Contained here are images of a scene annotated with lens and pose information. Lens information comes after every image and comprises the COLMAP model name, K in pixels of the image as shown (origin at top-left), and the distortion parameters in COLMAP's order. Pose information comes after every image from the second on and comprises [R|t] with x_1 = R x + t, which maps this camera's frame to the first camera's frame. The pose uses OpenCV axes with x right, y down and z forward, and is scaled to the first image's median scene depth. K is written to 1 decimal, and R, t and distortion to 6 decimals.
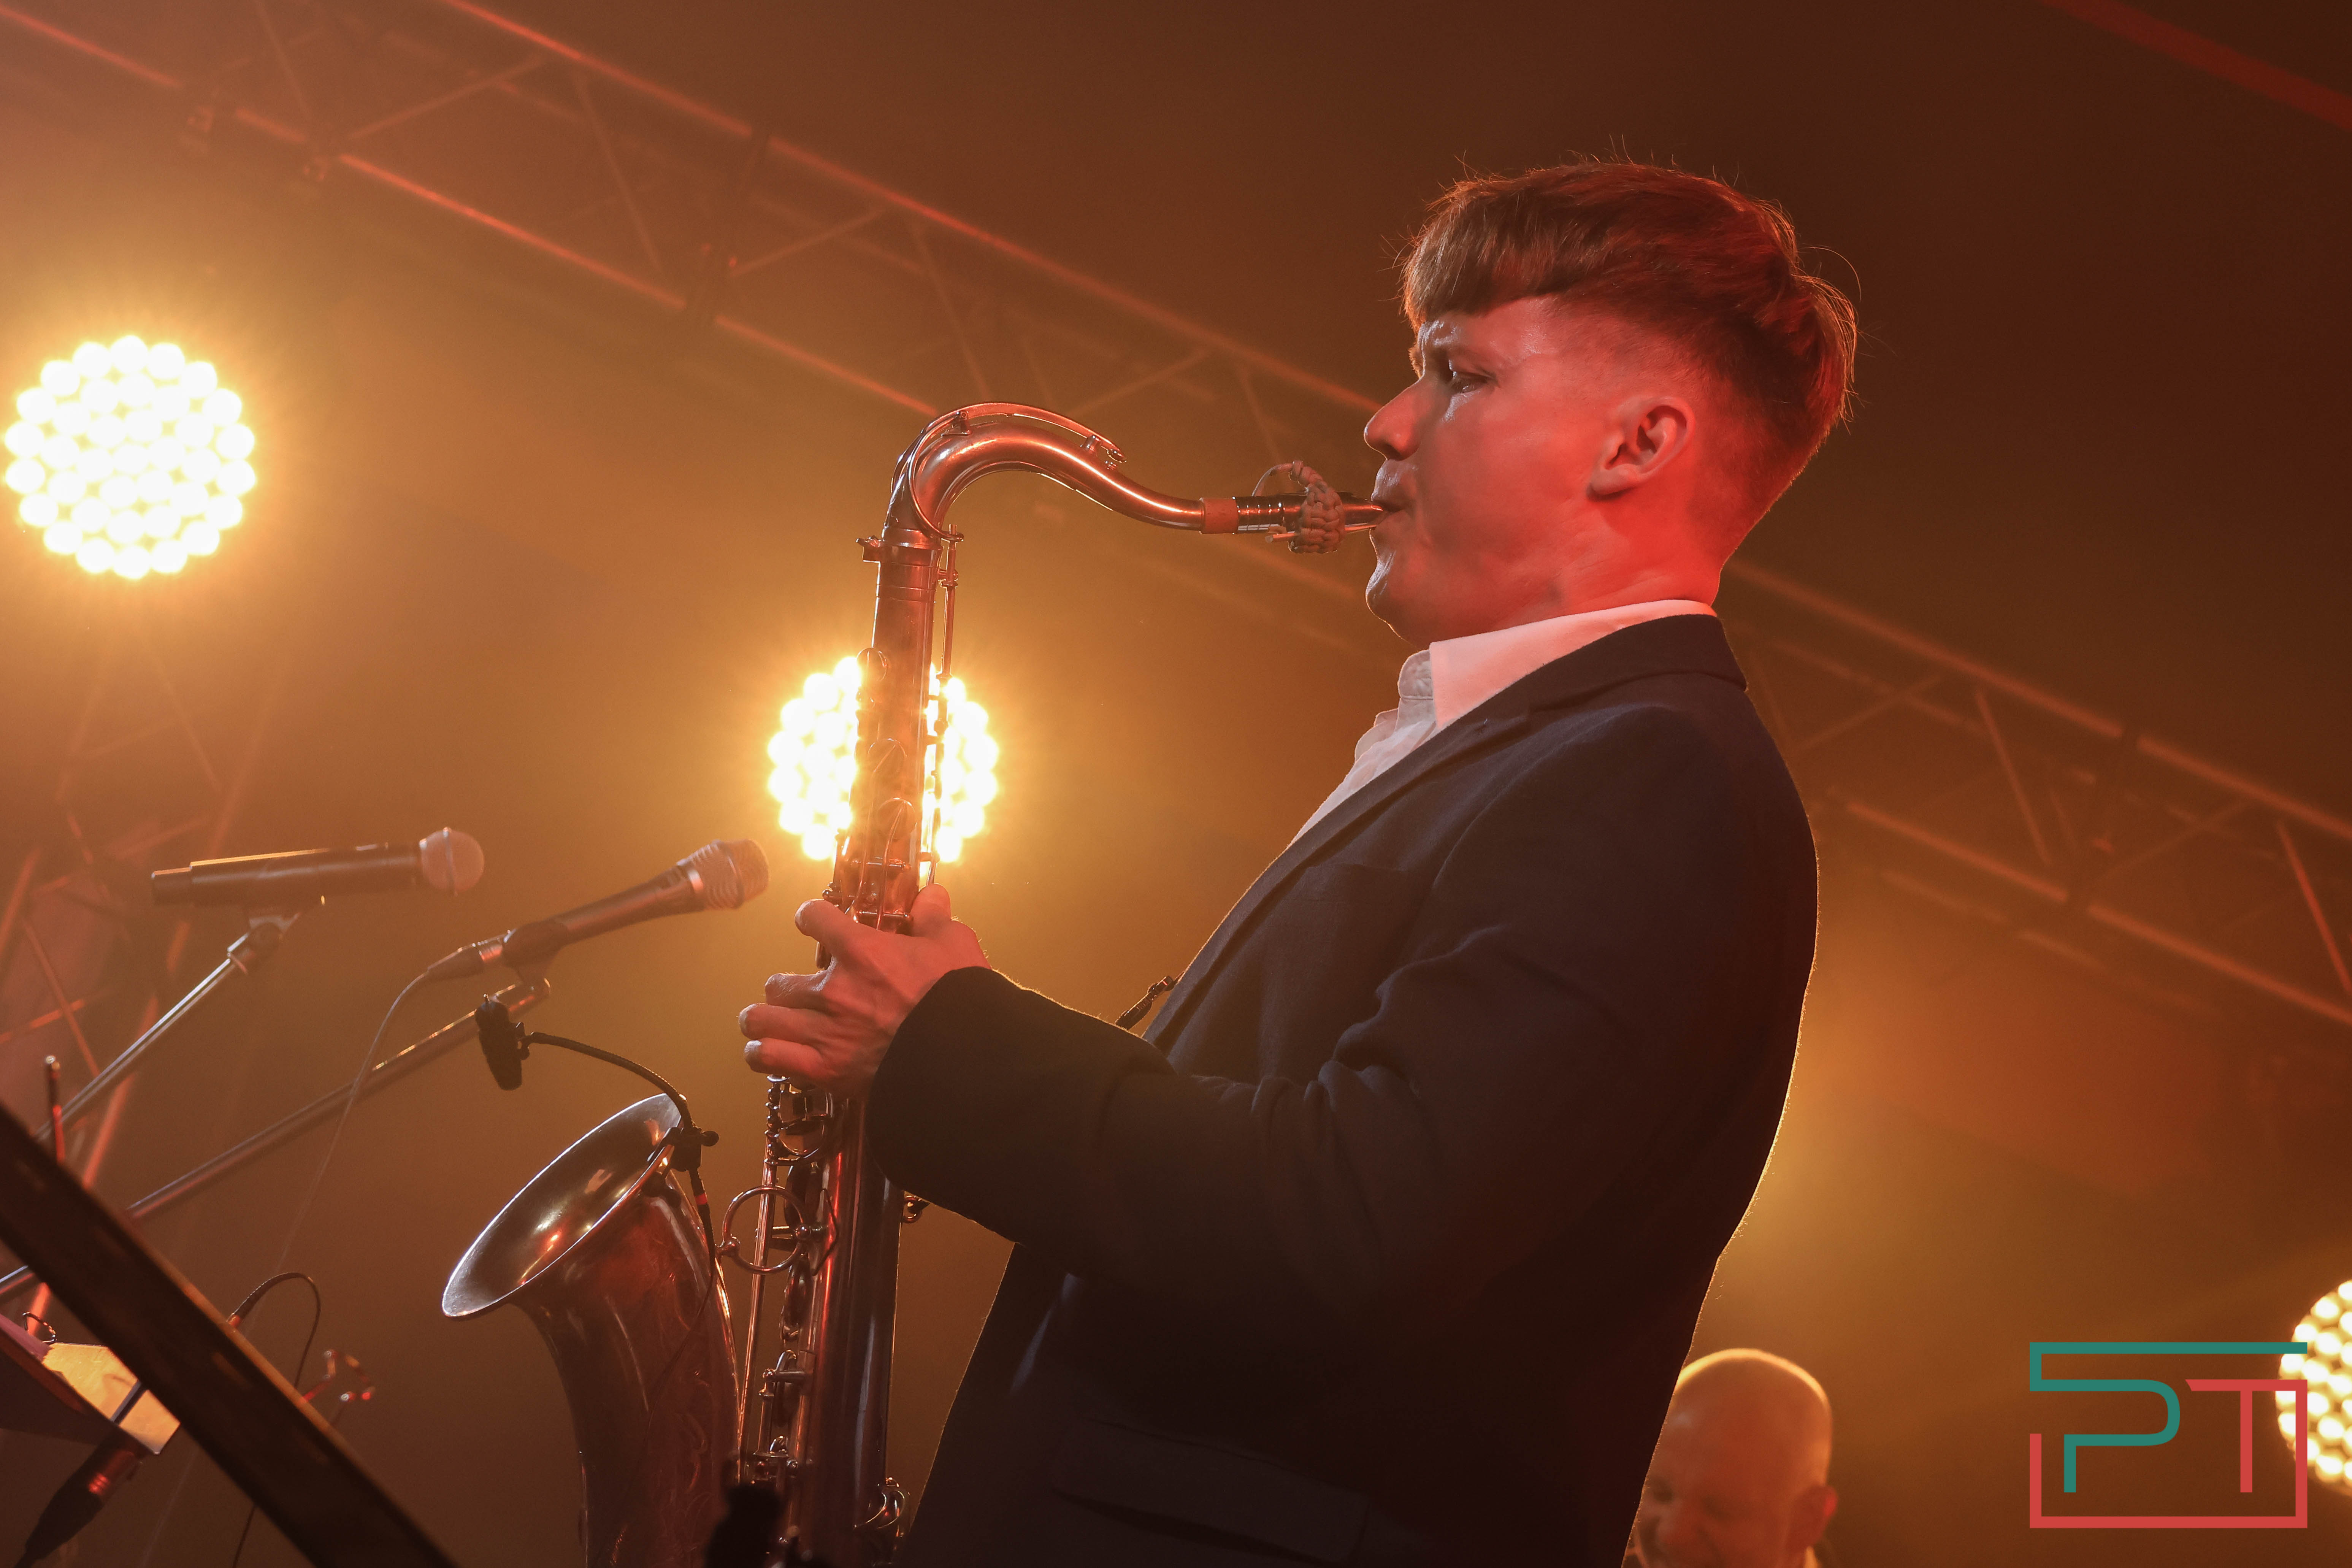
lens RADIAL K [[5386.7, 0, 1176.0], [0, 5386.7, 784.0], [0, 0, 1]] dist [0.480292, -0.126759]
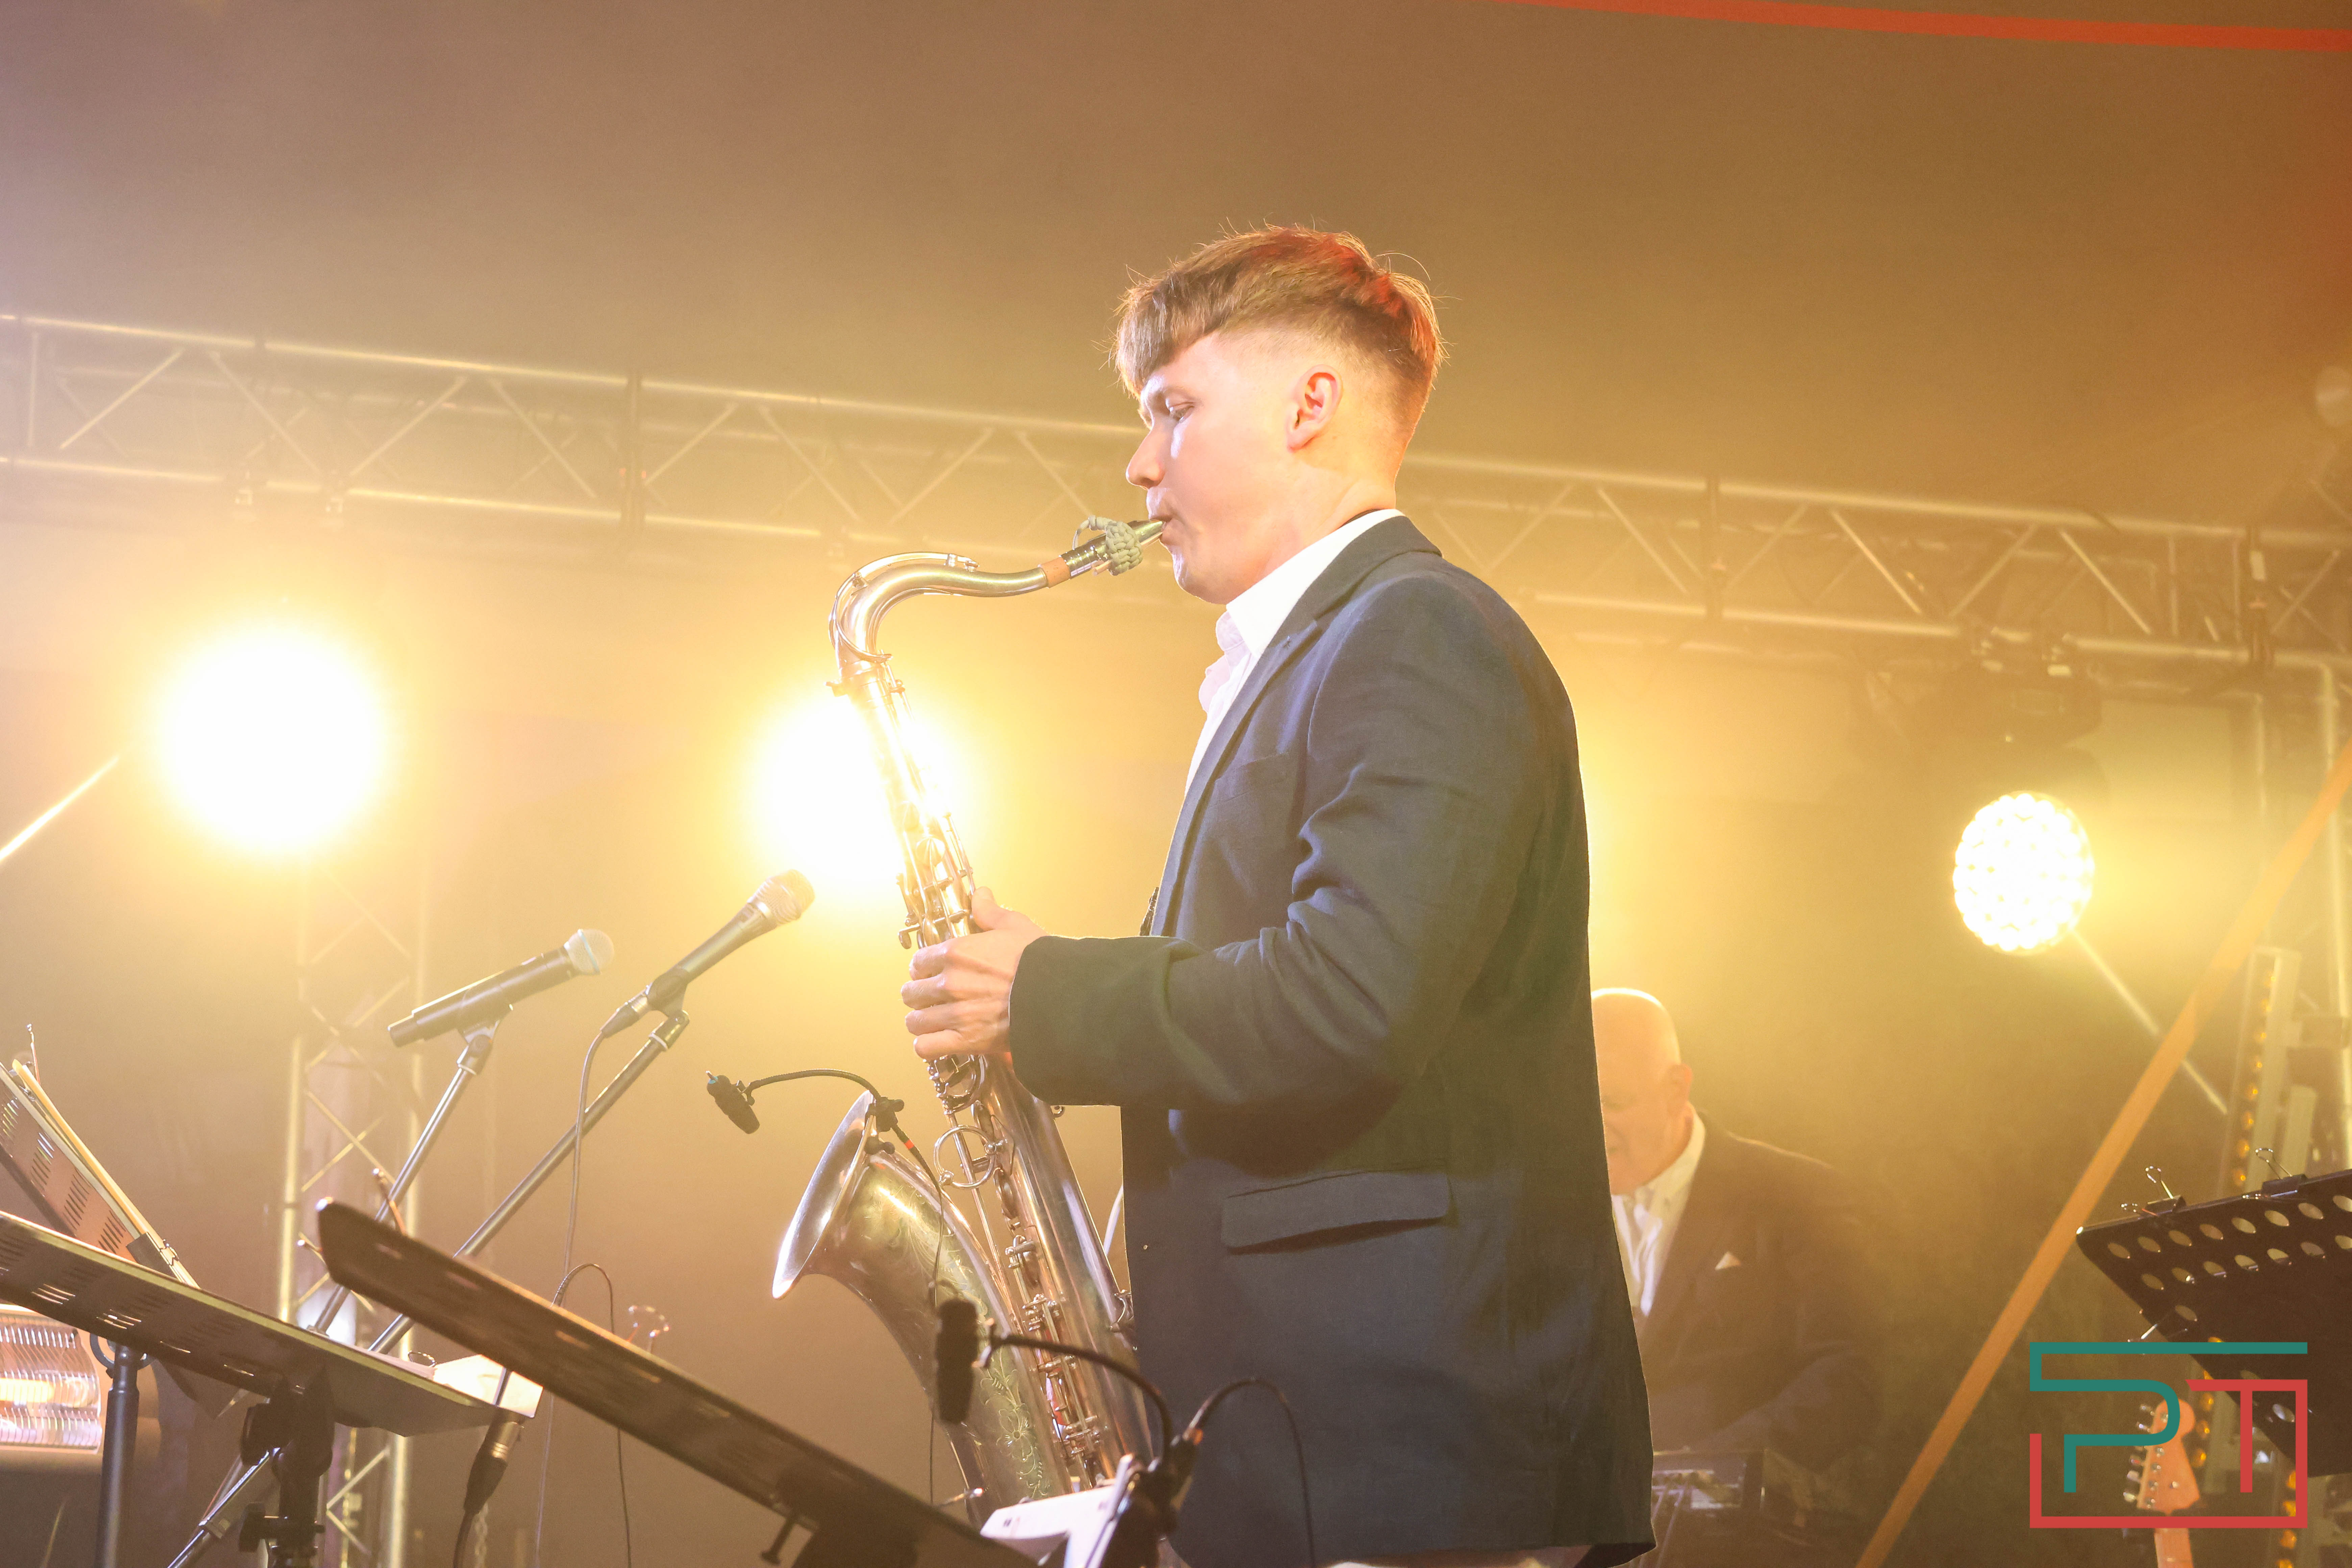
lens RADIAL K [[4859.3, 0, 1176.0], [0, 4859.3, 784.0], [0, 0, 1]] dist [-0.021011, -0.206511]
pose [[0.949353, -0.313377, 0.022868, -0.007726], [0.312975, 0.949561, 0.019508, -0.004412], [-0.027828, -0.011362, 0.999548, -0.279306]]
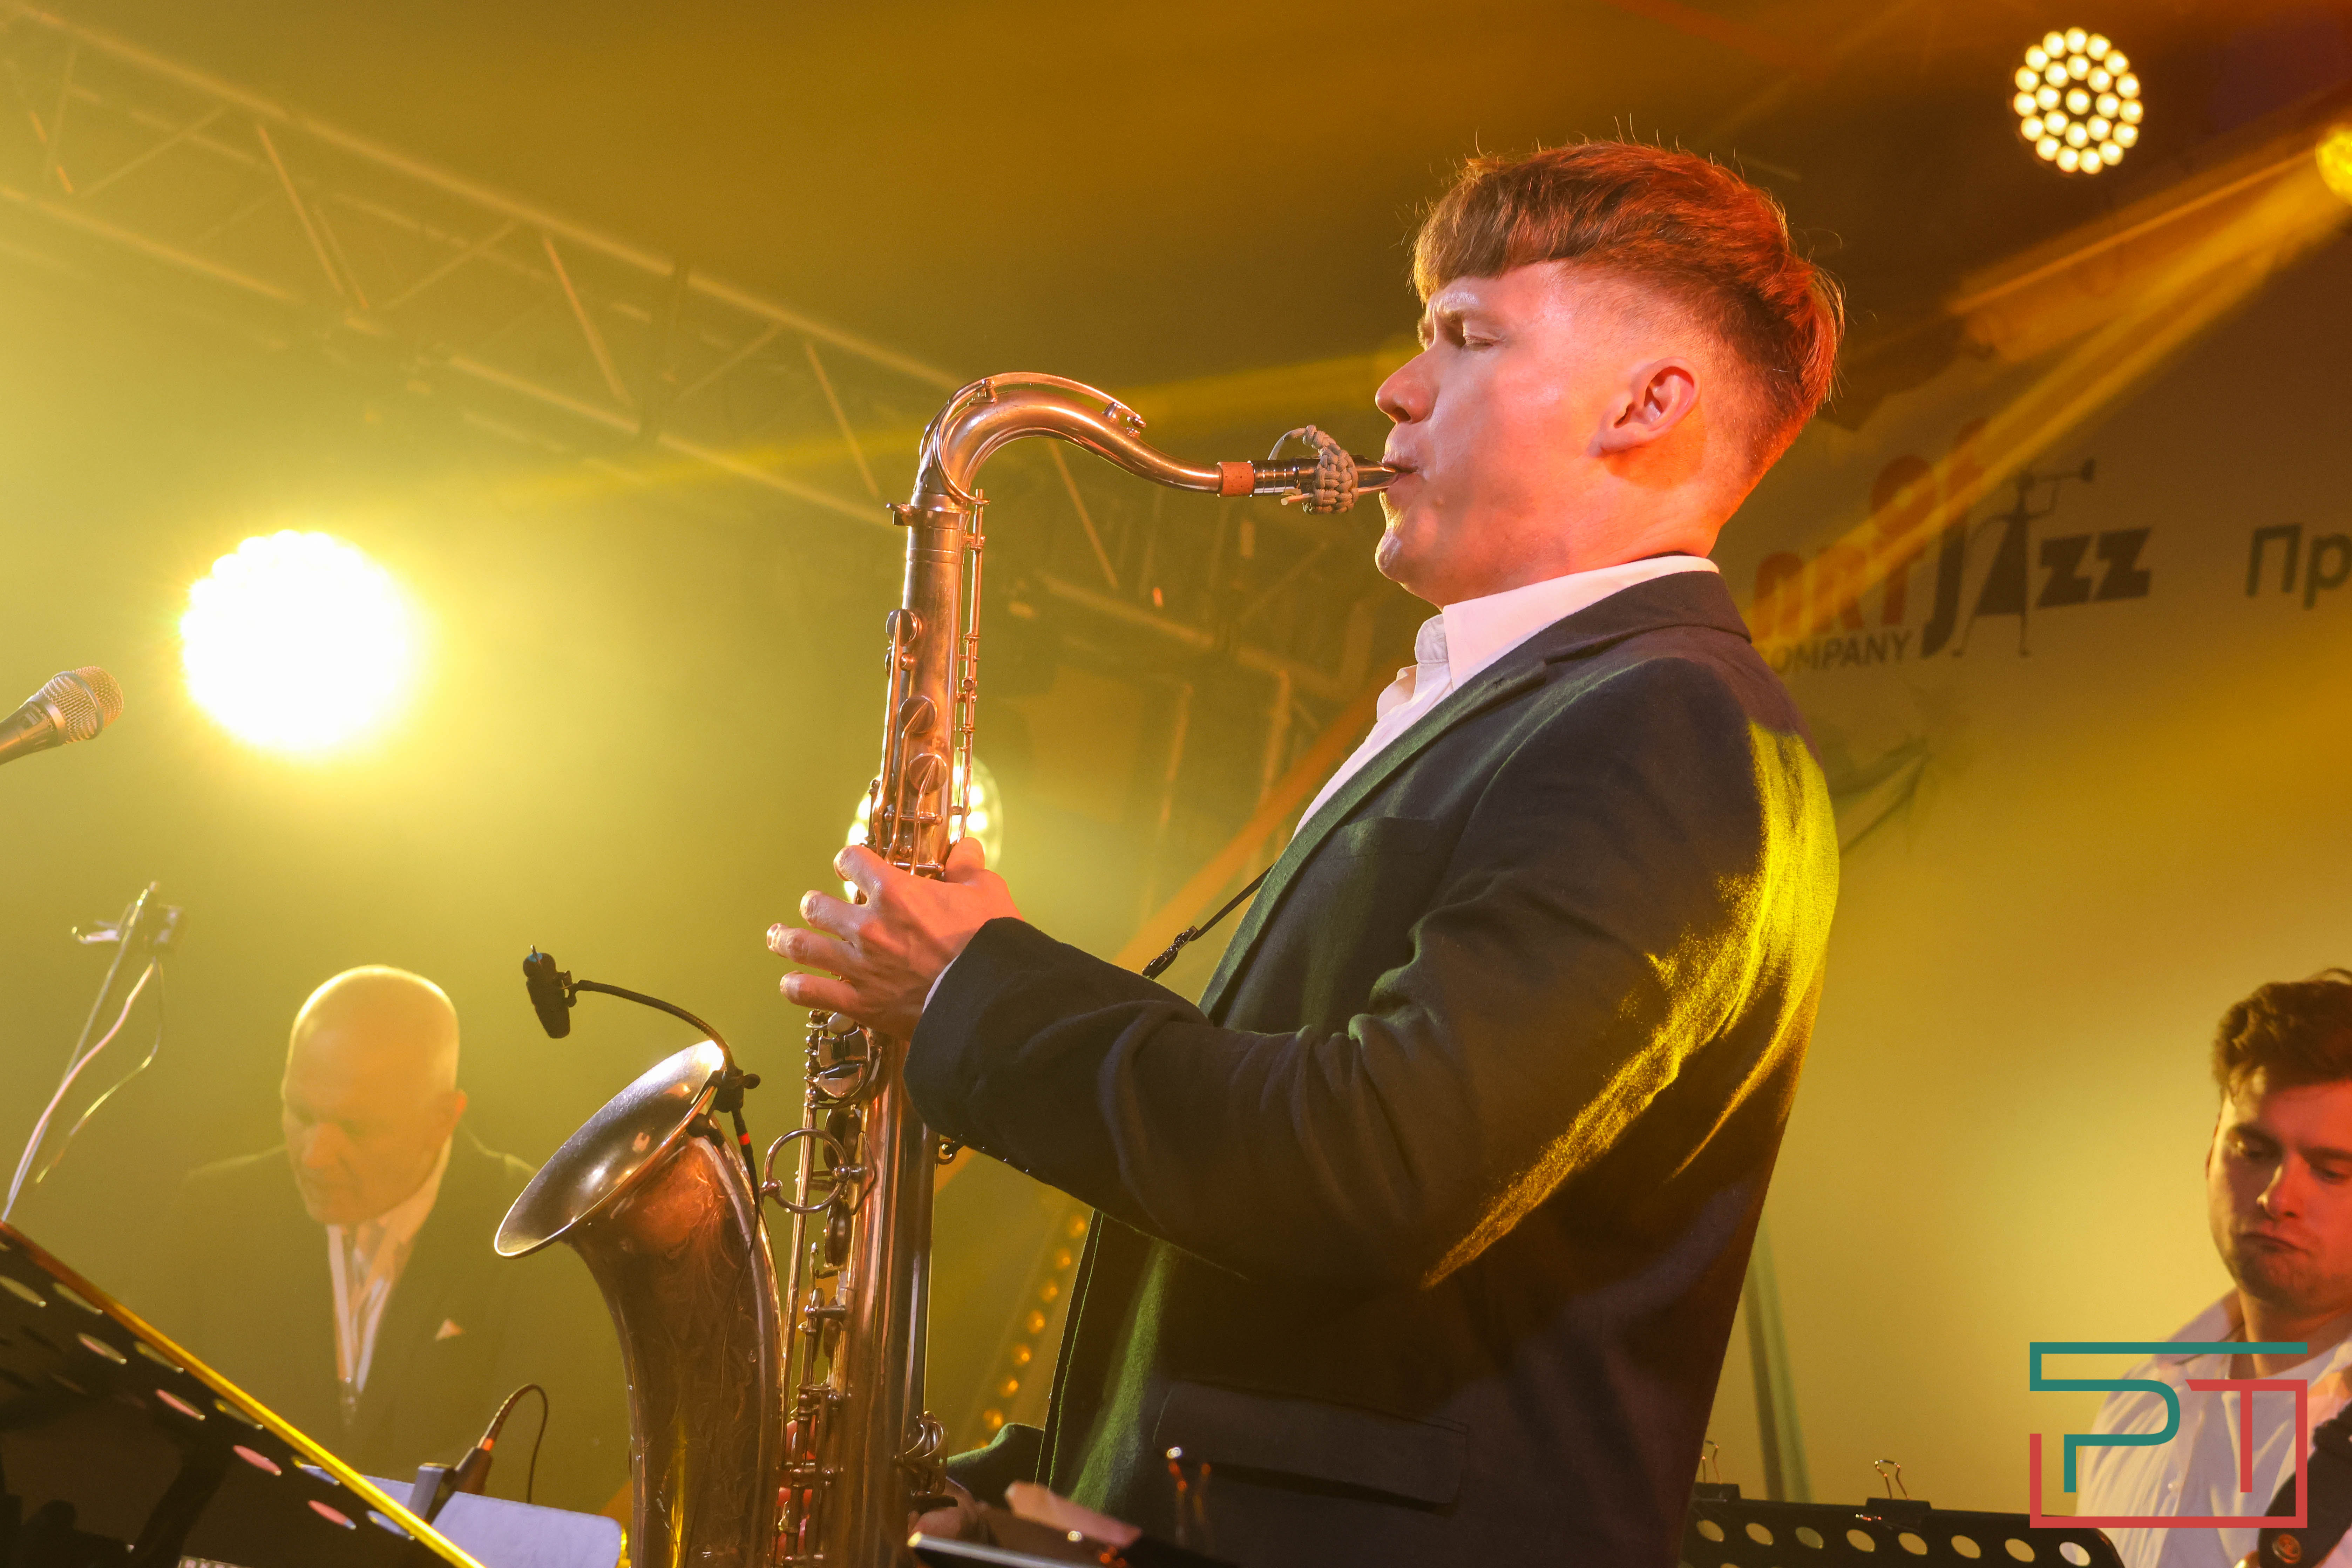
lens RADIAL K [[5467.3, 0, 1176.0], [0, 5467.3, 784.0], [0, 0, 1]] dist [-0.022461, -0.029386]
pose [[0.999968, -0.002491, -0.007557, 0.002717], [0.002553, 0.999963, 0.008218, 0.000455], [0.007537, -0.008237, 0.999938, -0.038834]]
